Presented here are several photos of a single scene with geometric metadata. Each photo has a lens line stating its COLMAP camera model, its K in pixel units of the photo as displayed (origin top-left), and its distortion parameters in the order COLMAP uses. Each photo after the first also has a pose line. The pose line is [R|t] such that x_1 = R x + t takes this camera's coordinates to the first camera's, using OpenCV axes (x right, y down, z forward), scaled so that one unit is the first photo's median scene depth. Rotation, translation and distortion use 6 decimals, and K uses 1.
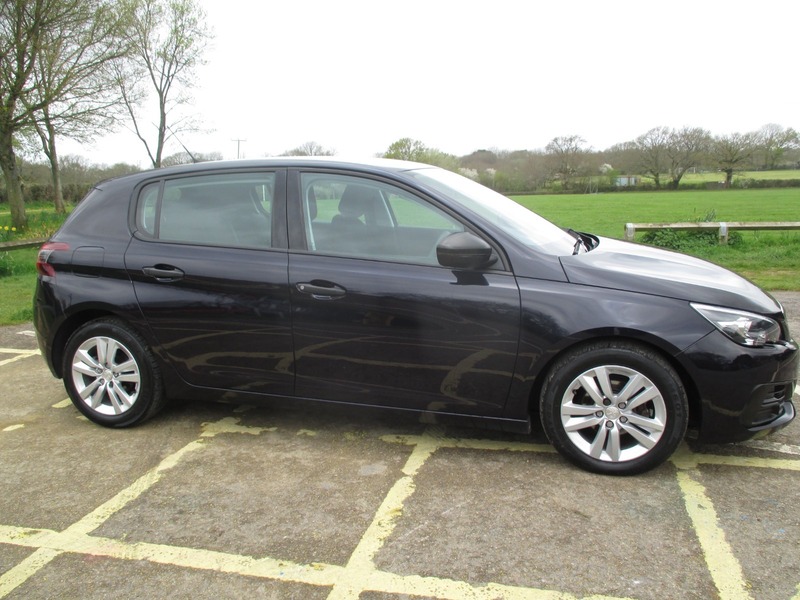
lens RADIAL K [[670.9, 0, 401.4], [0, 670.9, 305.6], [0, 0, 1]] dist [-0.028829, -0.004363]
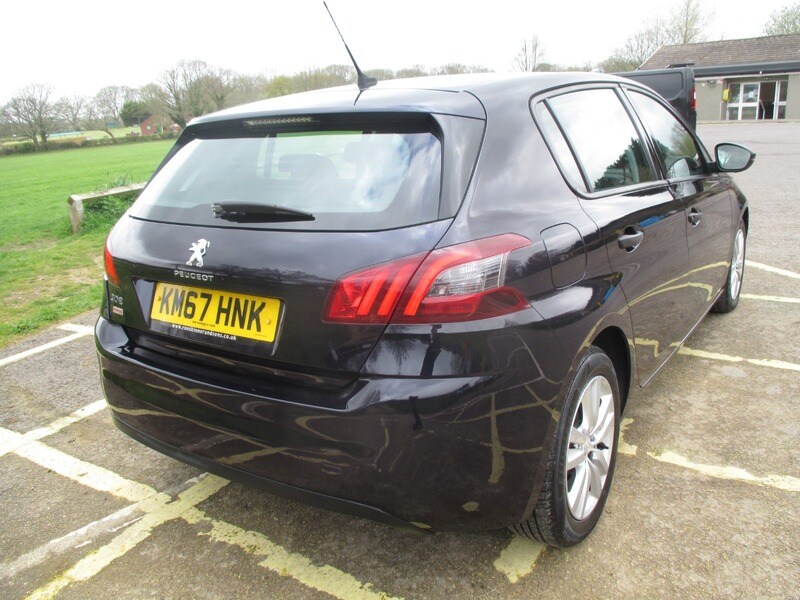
lens RADIAL K [[670.9, 0, 401.4], [0, 670.9, 305.6], [0, 0, 1]] dist [-0.028829, -0.004363]
pose [[0.323755, -0.264680, 0.908365, -1.029164], [0.235883, 0.952338, 0.193420, -0.164411], [-0.916265, 0.151647, 0.370758, 0.966481]]
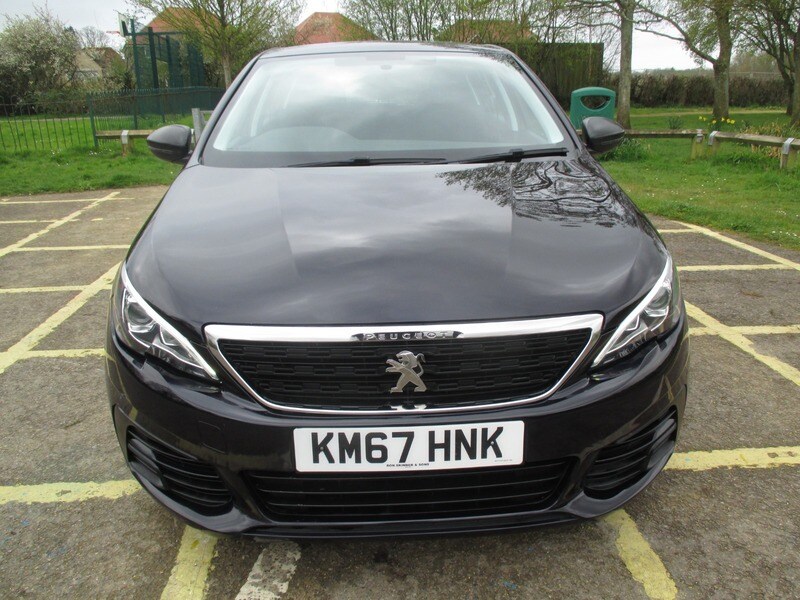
lens RADIAL K [[670.9, 0, 401.4], [0, 670.9, 305.6], [0, 0, 1]] dist [-0.028829, -0.004363]
pose [[0.327656, 0.308668, -0.892953, 0.945932], [-0.174818, 0.948614, 0.263762, -0.140283], [0.928483, 0.069681, 0.364780, 0.821141]]
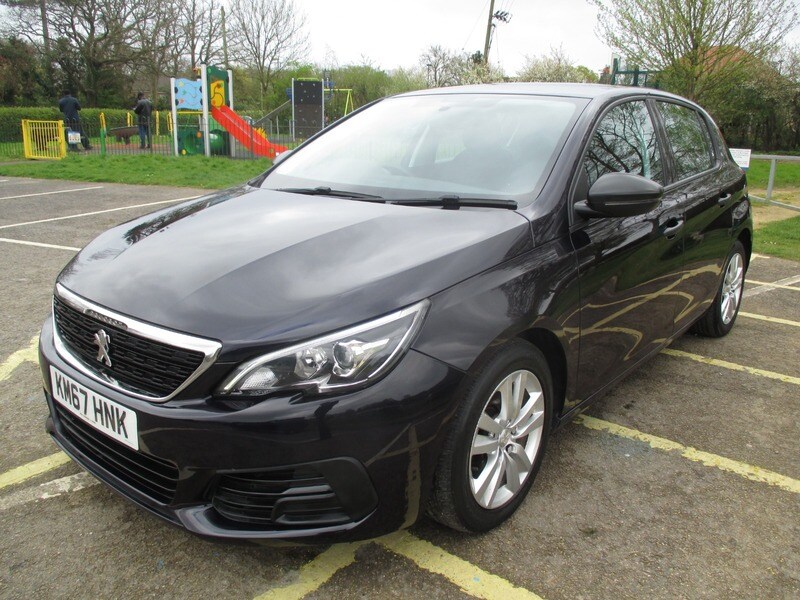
lens RADIAL K [[670.9, 0, 401.4], [0, 670.9, 305.6], [0, 0, 1]] dist [-0.028829, -0.004363]
pose [[-0.395447, 0.255782, -0.882155, 0.950286], [-0.192665, 0.915974, 0.351955, -0.259343], [0.898054, 0.309140, -0.312939, 1.378355]]
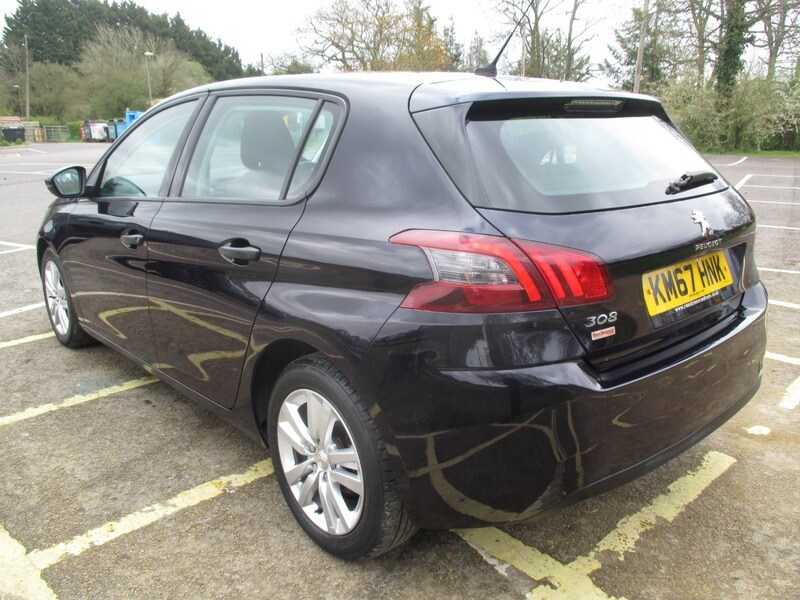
lens RADIAL K [[670.9, 0, 401.4], [0, 670.9, 305.6], [0, 0, 1]] dist [-0.028829, -0.004363]
pose [[-0.847599, -0.114881, 0.518053, -0.671442], [0.132860, 0.899243, 0.416787, -0.337296], [-0.513736, 0.422096, -0.746934, 1.862534]]
